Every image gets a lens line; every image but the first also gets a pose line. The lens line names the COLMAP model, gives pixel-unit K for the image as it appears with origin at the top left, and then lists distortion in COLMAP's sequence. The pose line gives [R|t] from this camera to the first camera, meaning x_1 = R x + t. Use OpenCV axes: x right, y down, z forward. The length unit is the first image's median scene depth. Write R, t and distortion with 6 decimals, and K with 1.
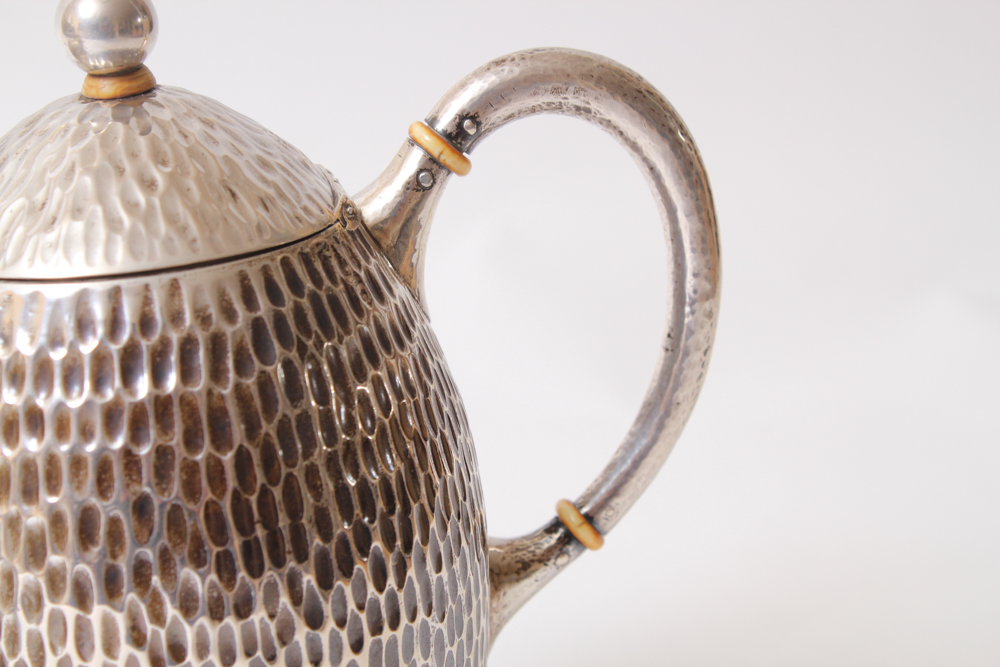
lens RADIAL K [[2286.6, 0, 500.0], [0, 2286.6, 333.5], [0, 0, 1]] dist [0.060905, 0.146854]
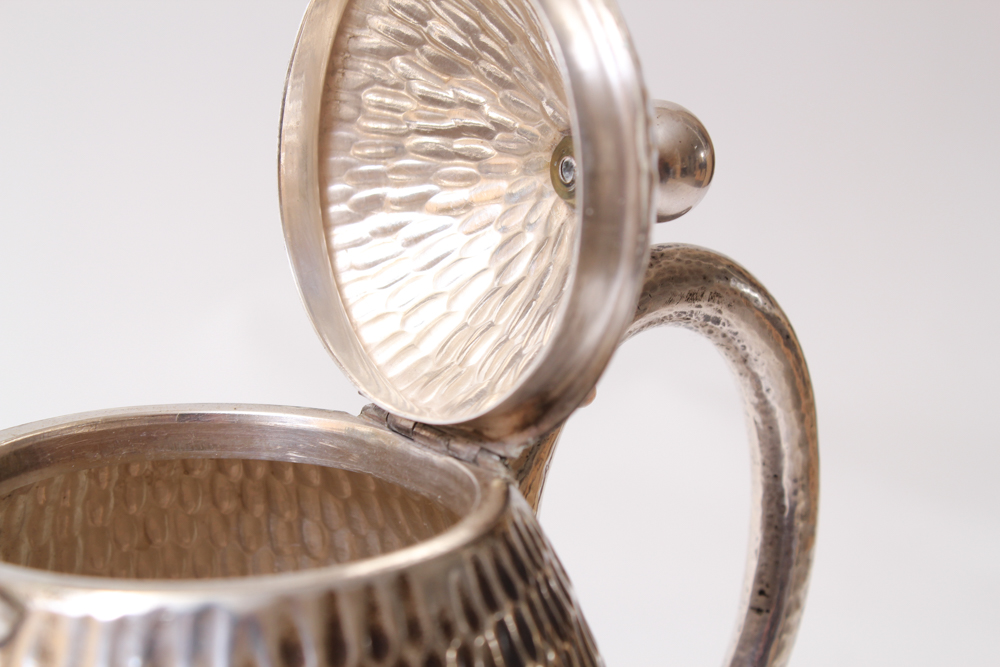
lens RADIAL K [[2204.3, 0, 500.0], [0, 2204.3, 333.5], [0, 0, 1]] dist [0.053238, 0.024254]
pose [[0.914777, -0.019866, 0.403471, -0.380139], [0.052563, 0.996152, -0.070124, -0.047290], [-0.400525, 0.085356, 0.912301, 0.358535]]
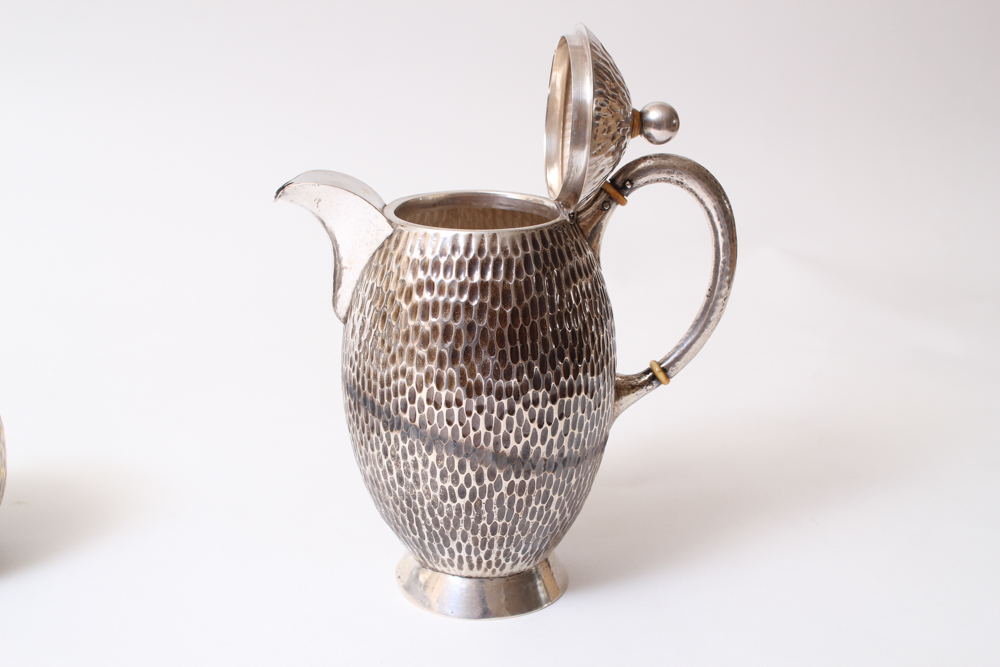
lens RADIAL K [[1577.8, 0, 500.0], [0, 1577.8, 333.5], [0, 0, 1]] dist [-0.020692, -0.006696]
pose [[0.988381, 0.111442, -0.103359, 0.042016], [-0.113069, 0.993537, -0.009998, 0.092648], [0.101577, 0.021568, 0.994594, -0.603564]]
